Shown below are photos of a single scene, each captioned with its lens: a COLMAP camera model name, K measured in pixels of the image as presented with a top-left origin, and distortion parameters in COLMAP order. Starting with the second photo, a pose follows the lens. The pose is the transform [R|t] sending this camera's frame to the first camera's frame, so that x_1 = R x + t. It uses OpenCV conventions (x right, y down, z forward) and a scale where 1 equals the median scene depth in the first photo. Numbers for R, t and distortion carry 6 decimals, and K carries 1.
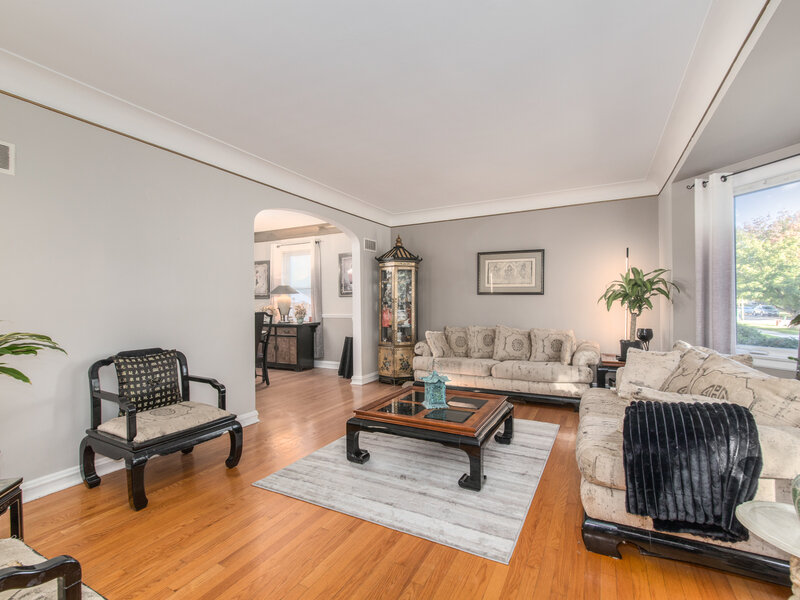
lens RADIAL K [[363.3, 0, 402.4], [0, 363.3, 302.6], [0, 0, 1]] dist [-0.014738, 0.001016]
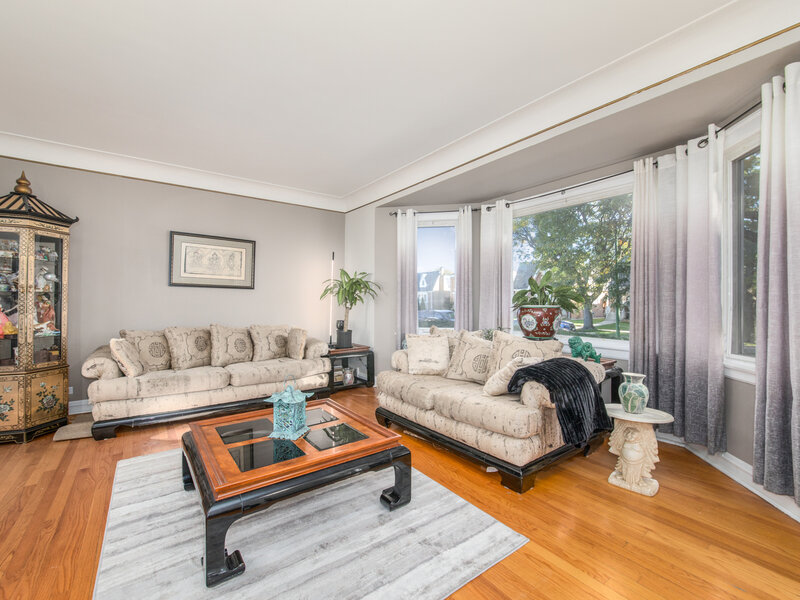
lens RADIAL K [[341.0, 0, 400.1], [0, 341.0, 301.2], [0, 0, 1]] dist [-0.011838, 0.000960]
pose [[0.452119, 0.009352, 0.891909, -0.232401], [-0.007943, 0.999948, -0.006459, 0.012397], [-0.891922, -0.004165, 0.452170, 0.271954]]
